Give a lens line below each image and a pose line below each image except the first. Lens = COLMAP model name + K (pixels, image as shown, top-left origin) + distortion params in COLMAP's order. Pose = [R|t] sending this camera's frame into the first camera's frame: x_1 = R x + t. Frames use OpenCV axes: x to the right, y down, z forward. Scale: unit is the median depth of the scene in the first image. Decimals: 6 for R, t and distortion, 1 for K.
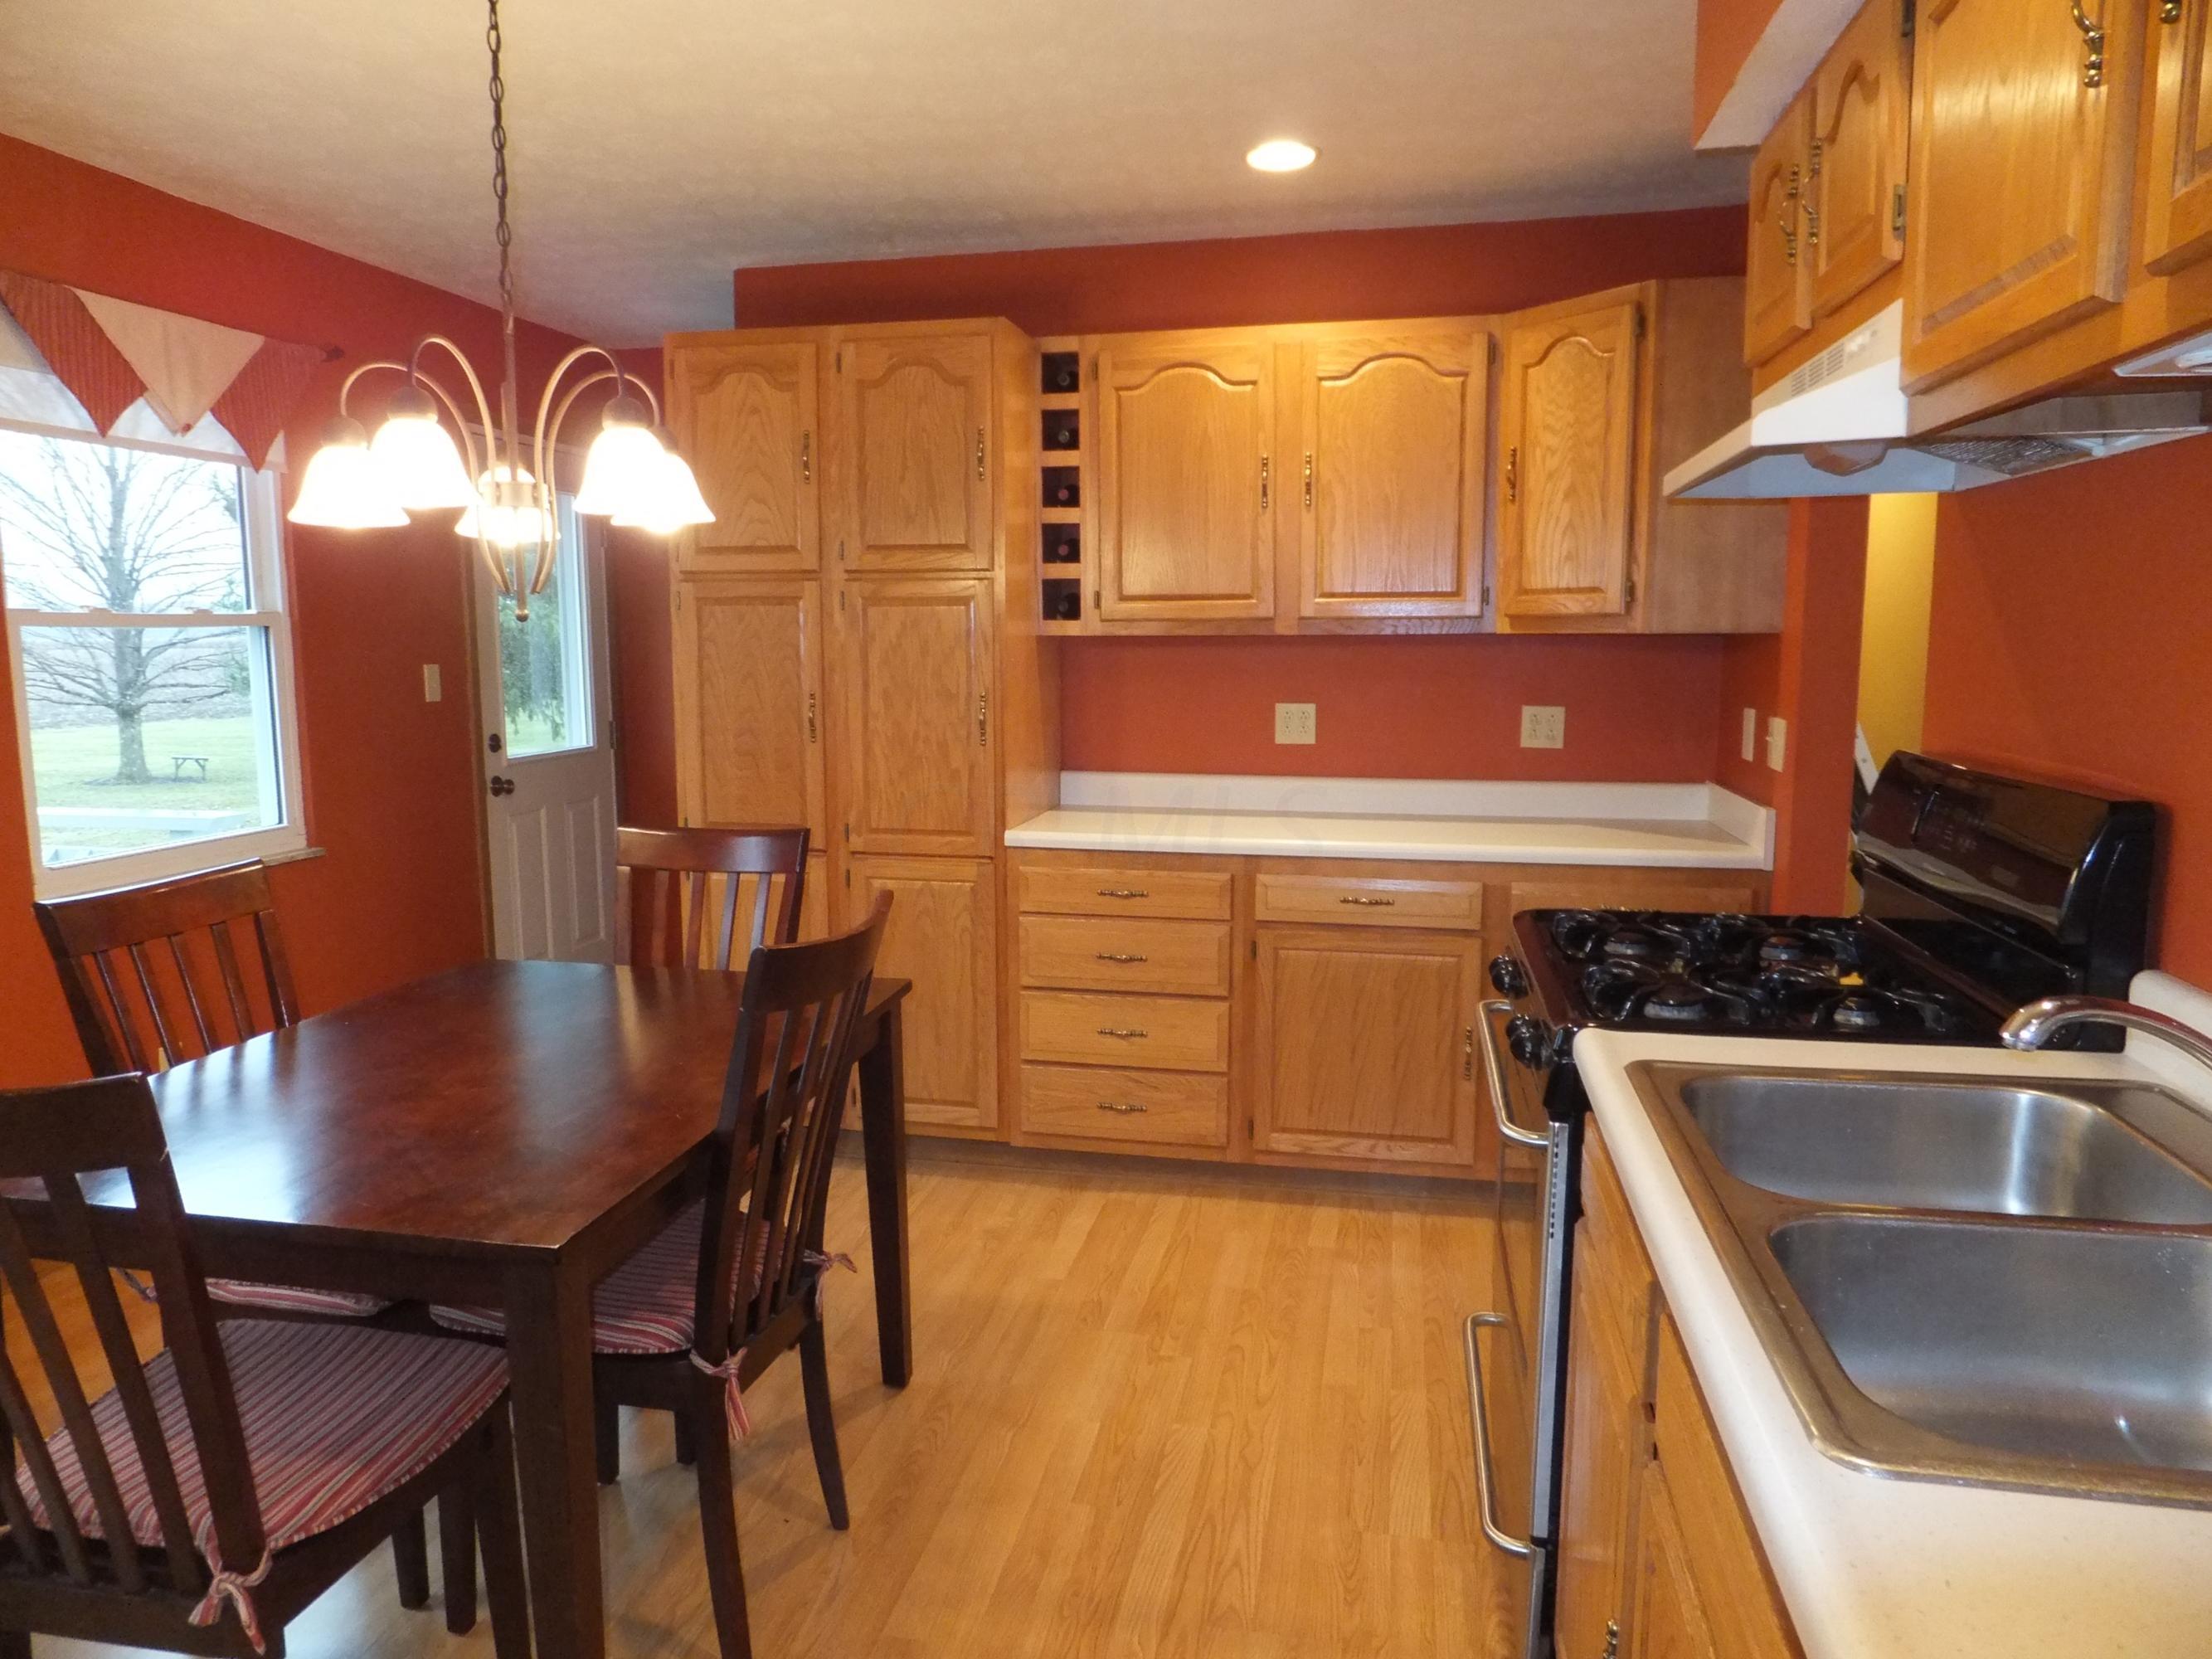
lens RADIAL K [[1470.4, 0, 1066.8], [0, 1470.4, 826.9], [0, 0, 1]] dist [-0.043693, 0.030505]
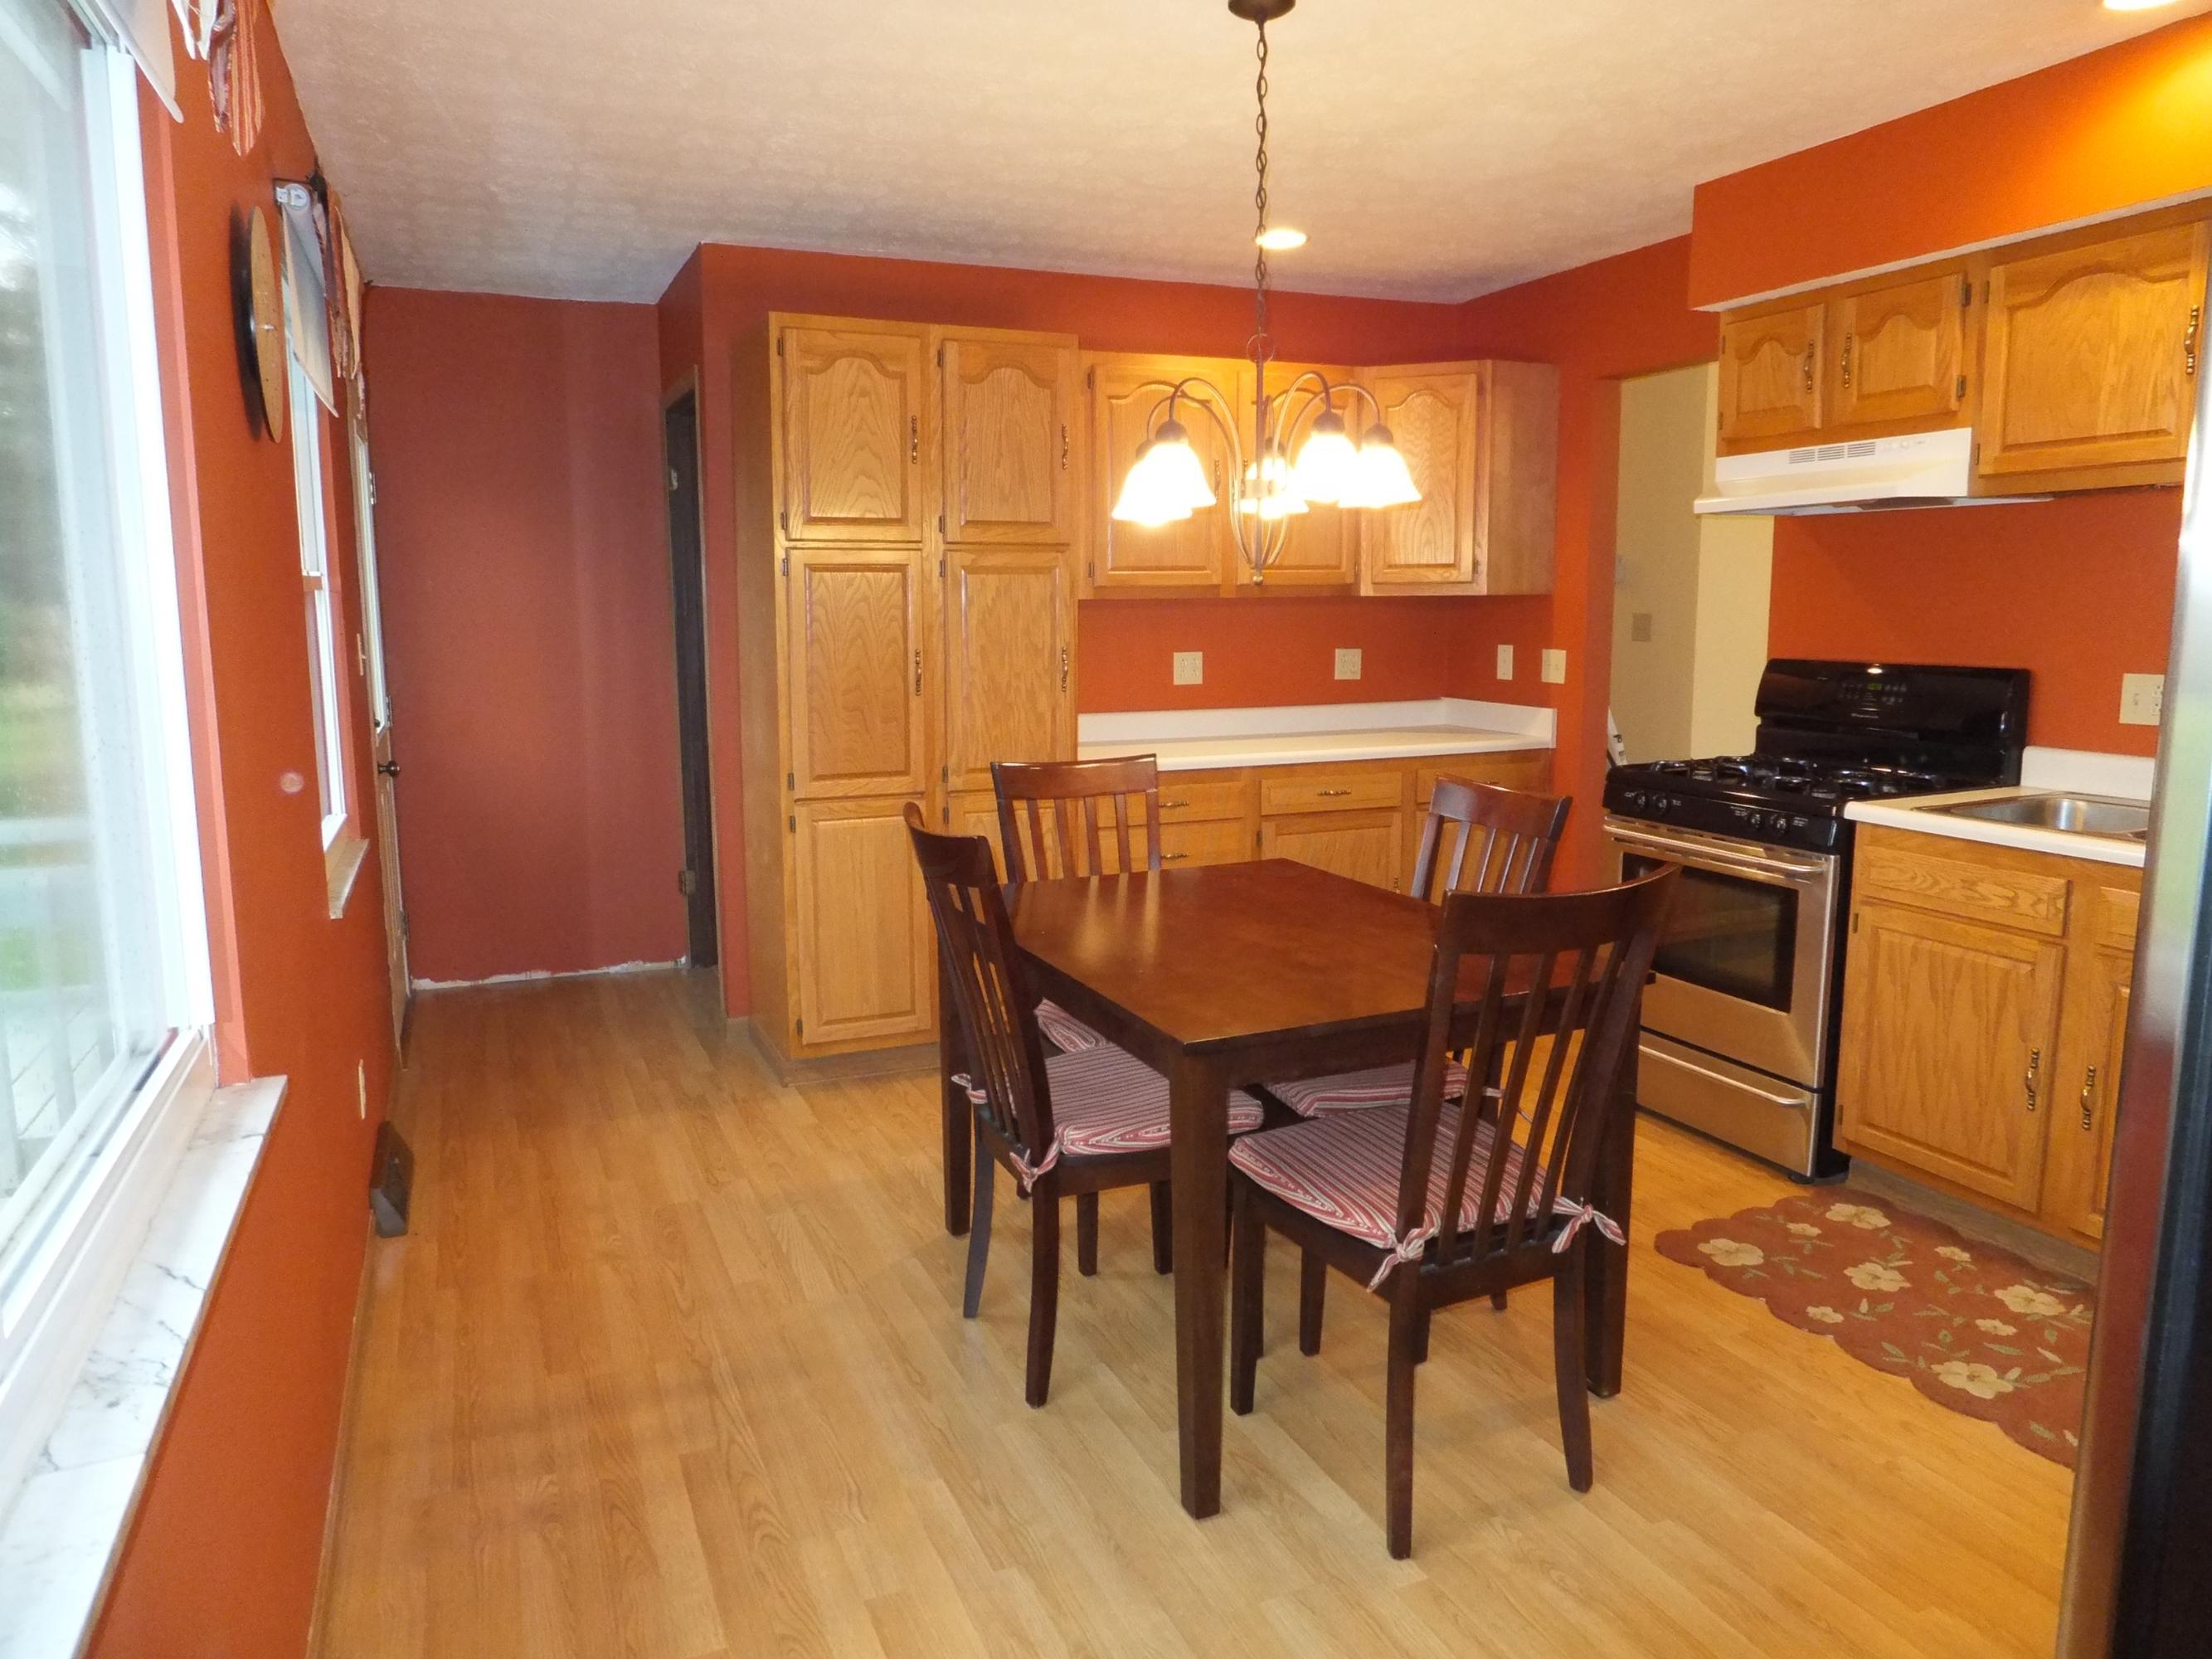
lens RADIAL K [[1494.2, 0, 1107.4], [0, 1494.2, 795.3], [0, 0, 1]] dist [0.005085, 0.004325]
pose [[0.804931, -0.080110, 0.587935, -0.748505], [0.082290, 0.996341, 0.023097, 0.003630], [-0.587634, 0.029789, 0.808578, -0.001356]]
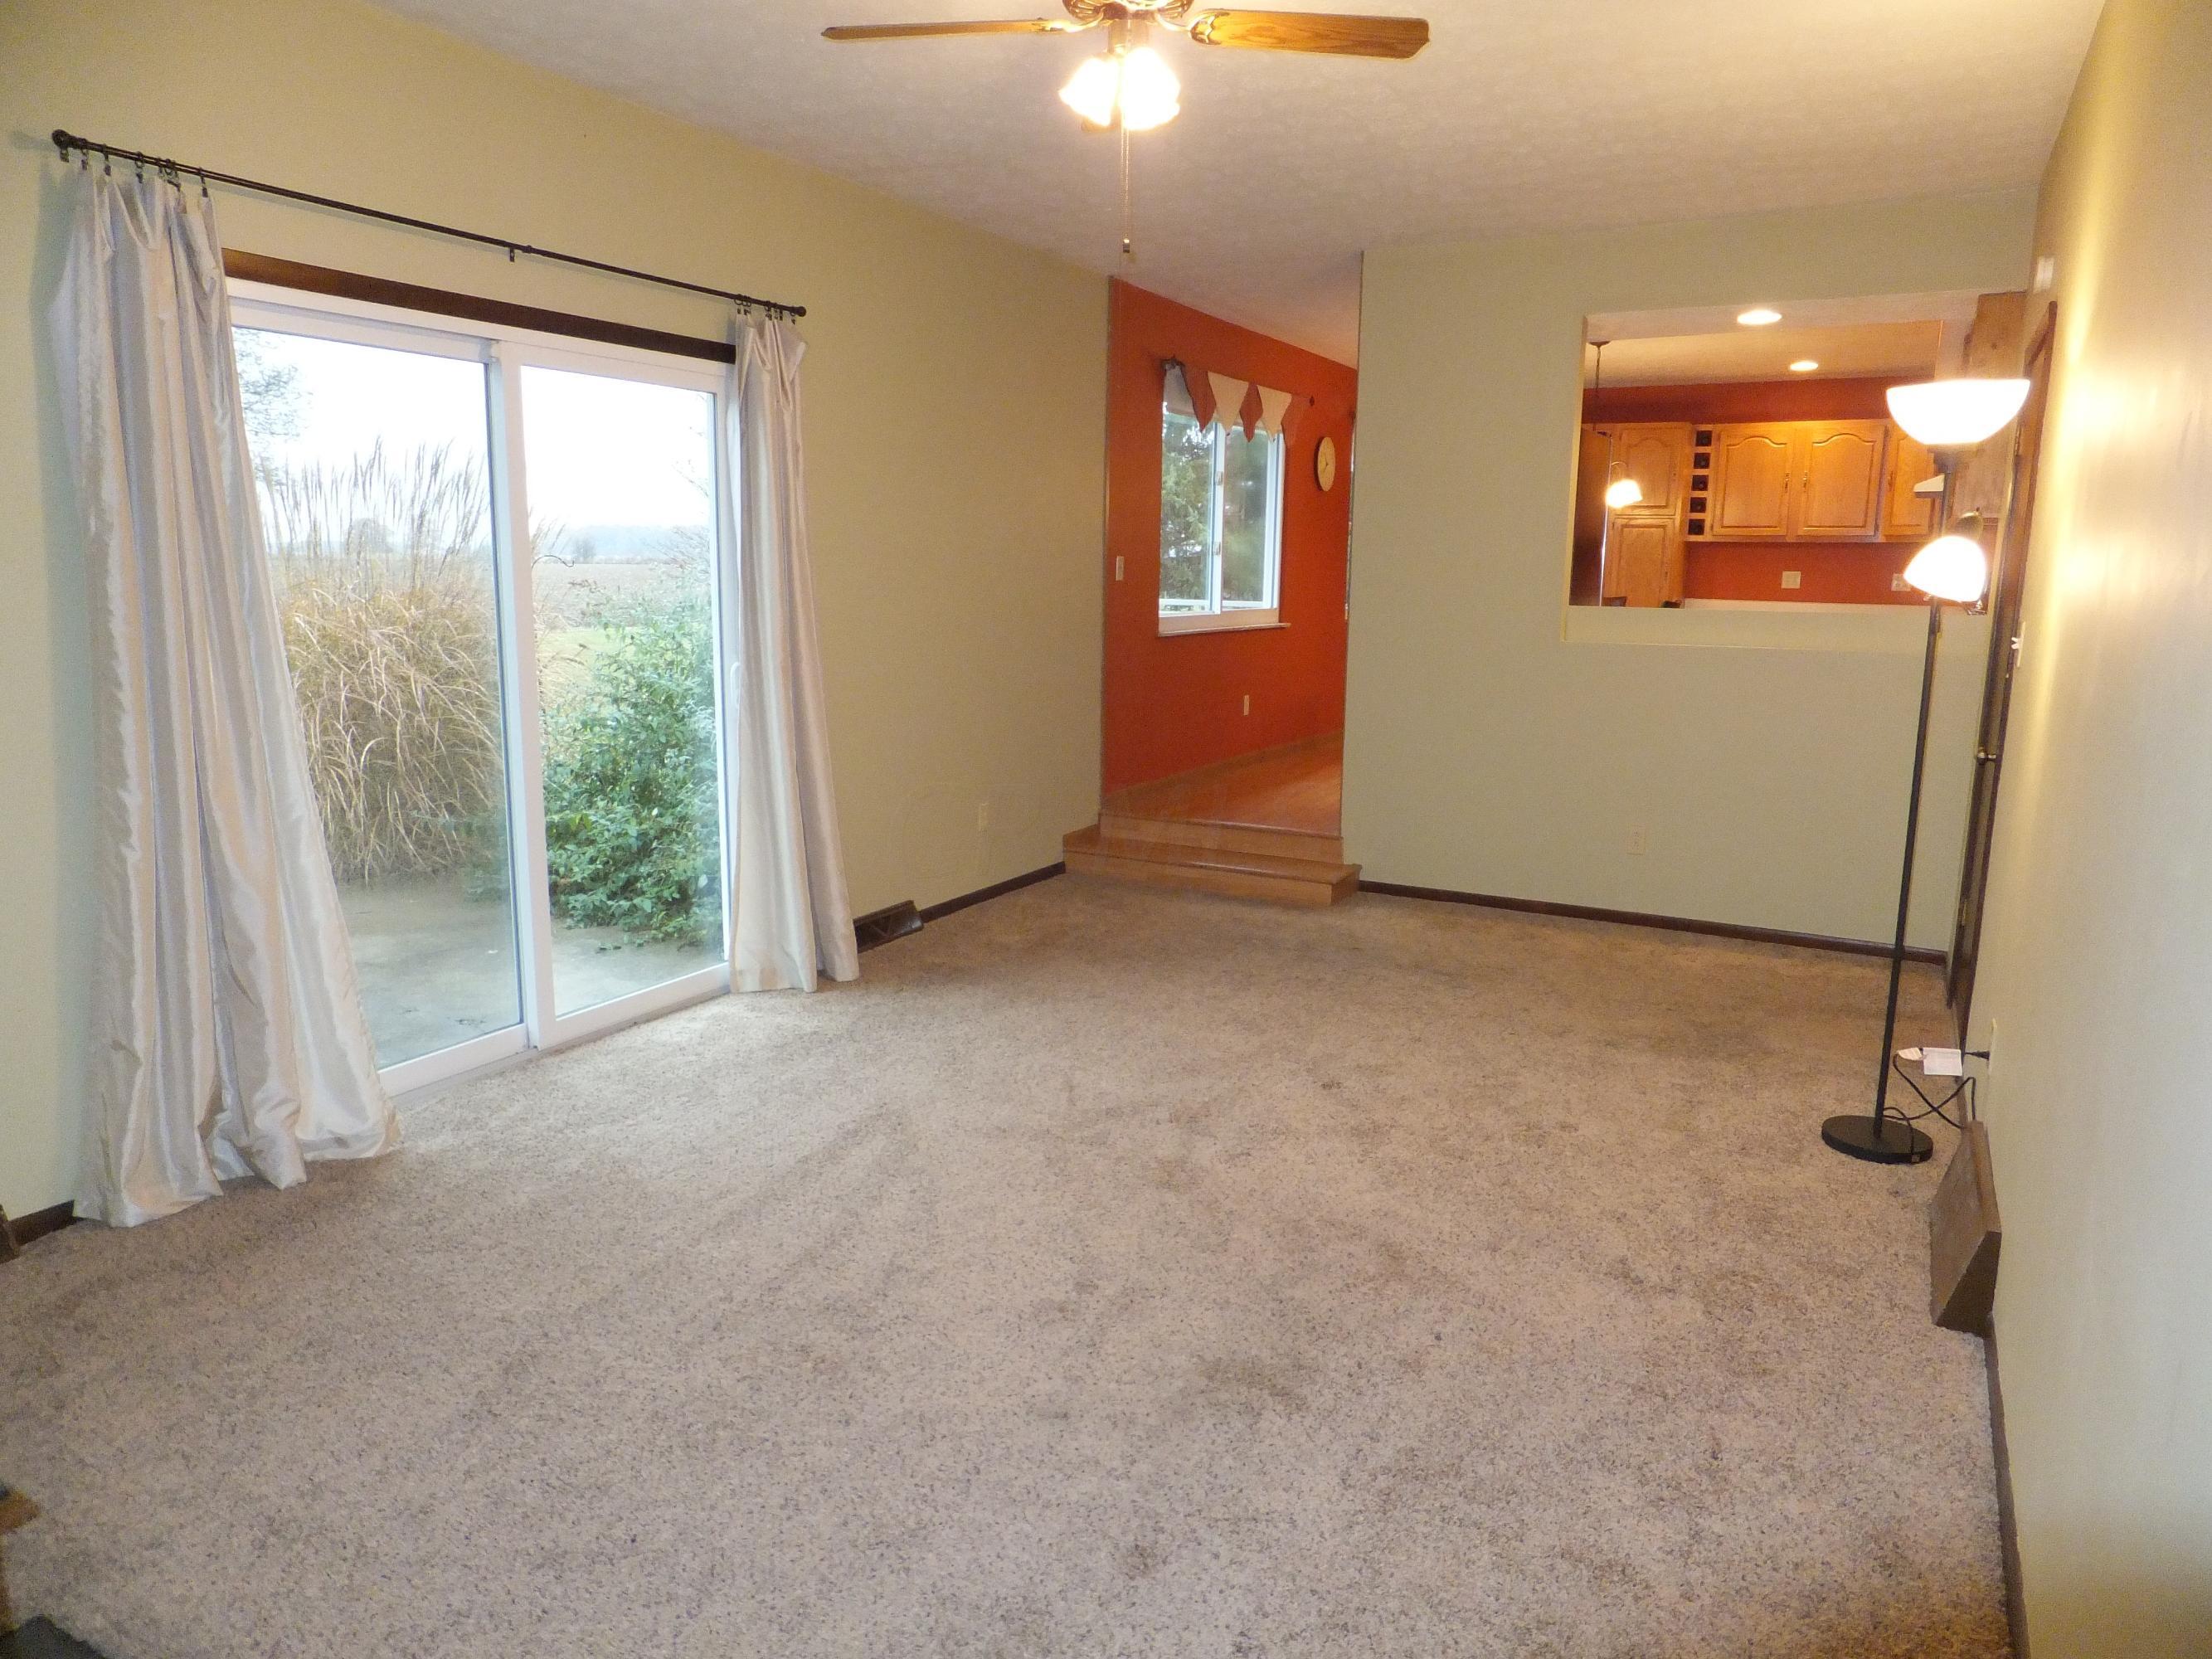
lens RADIAL K [[1494.2, 0, 1107.4], [0, 1494.2, 795.3], [0, 0, 1]] dist [0.005085, 0.004325]
pose [[0.962507, 0.071508, -0.261660, -0.286755], [-0.062650, 0.997149, 0.042049, 0.276655], [0.263921, -0.024080, 0.964244, -1.867309]]
